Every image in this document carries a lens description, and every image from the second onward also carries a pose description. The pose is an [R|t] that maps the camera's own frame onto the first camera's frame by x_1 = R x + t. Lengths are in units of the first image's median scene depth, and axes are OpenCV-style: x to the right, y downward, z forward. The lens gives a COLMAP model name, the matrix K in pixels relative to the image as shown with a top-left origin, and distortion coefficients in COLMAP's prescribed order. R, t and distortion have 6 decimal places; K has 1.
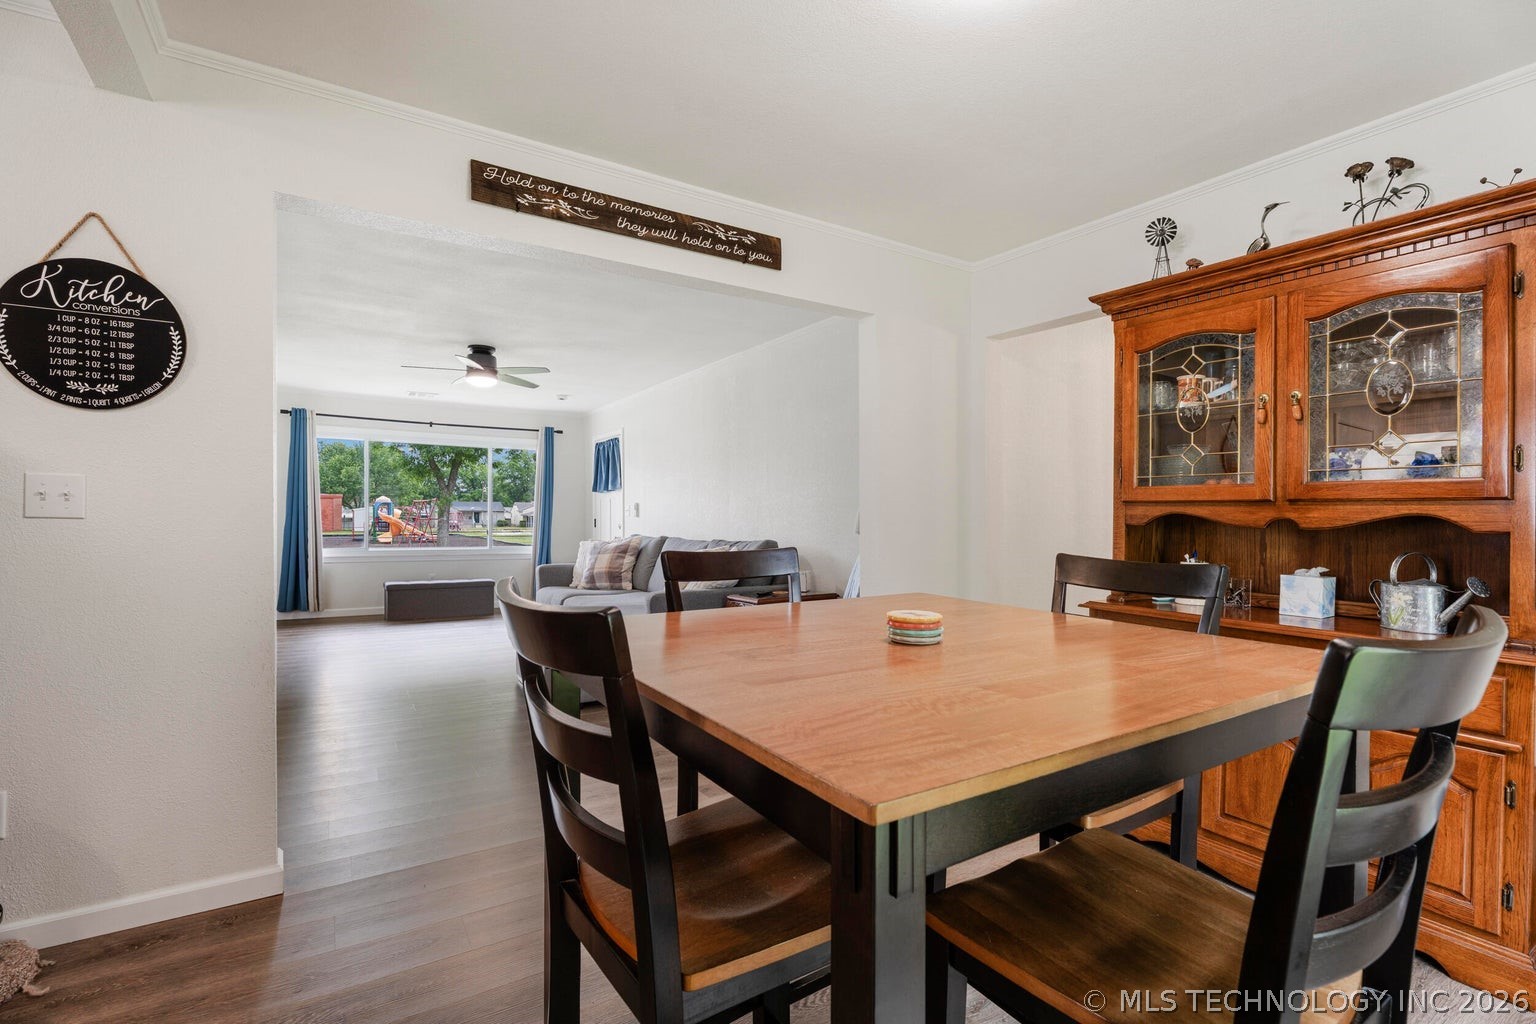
lens RADIAL K [[708.5, 0, 766.4], [0, 708.5, 512.8], [0, 0, 1]] dist [-0.008994, 0.003723]
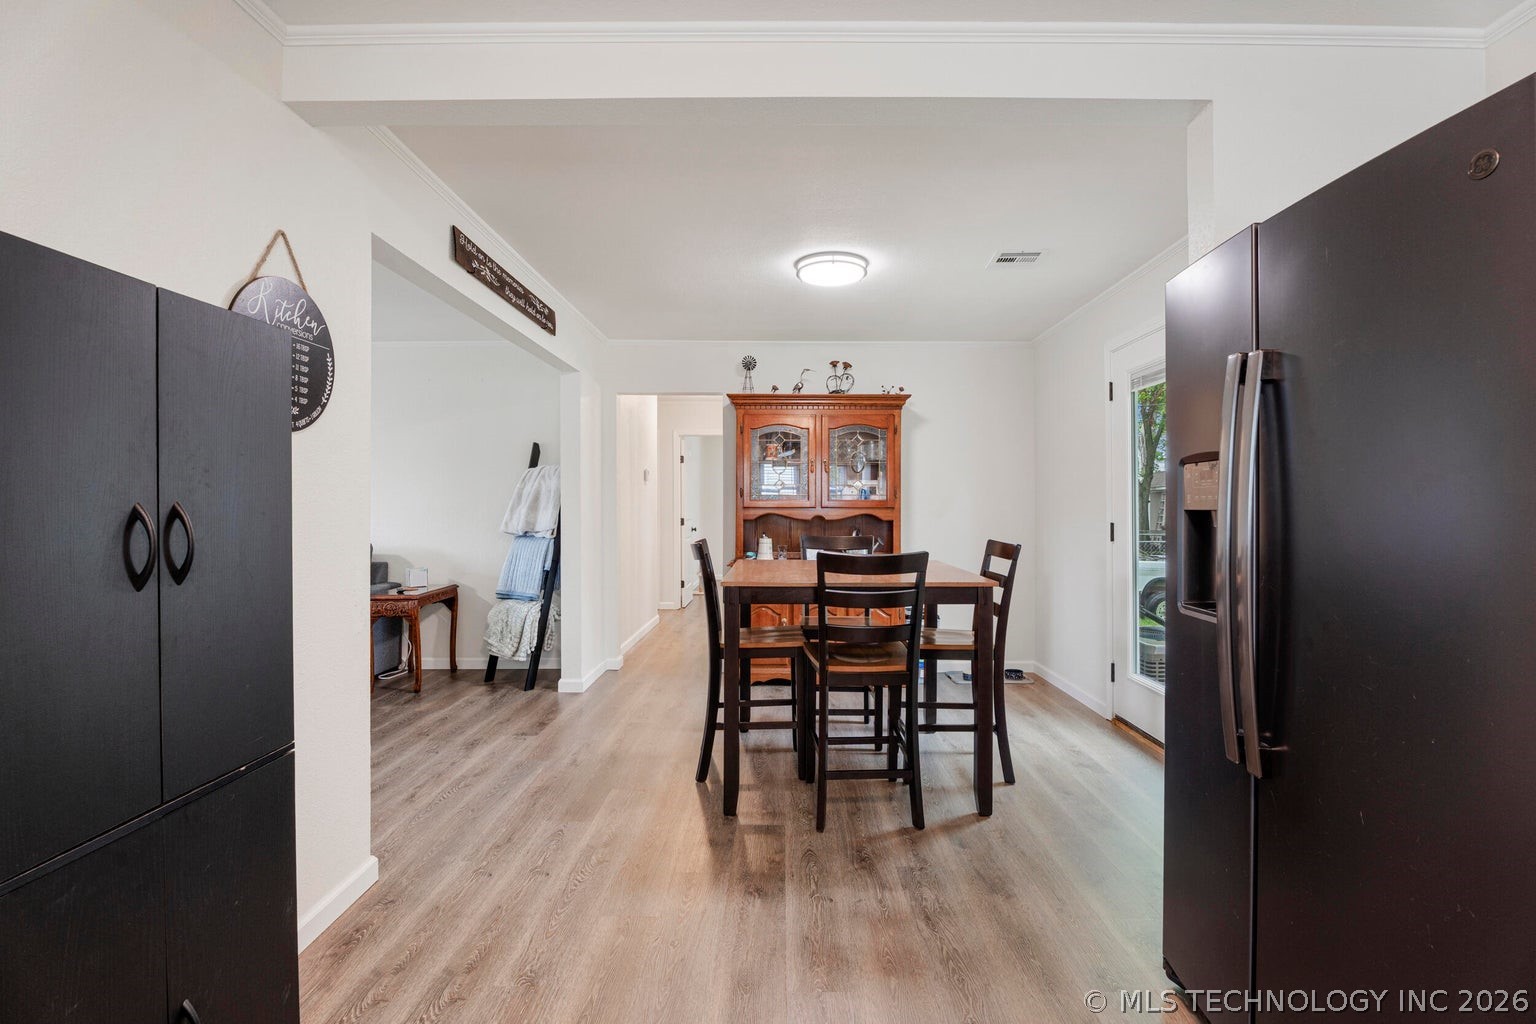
lens RADIAL K [[708.5, 0, 754.8], [0, 708.5, 503.3], [0, 0, 1]] dist [-0.008994, 0.003723]
pose [[0.565005, -0.006042, 0.825065, -0.454556], [0.004810, 0.999980, 0.004028, -0.015297], [-0.825073, 0.001693, 0.565023, -0.032944]]
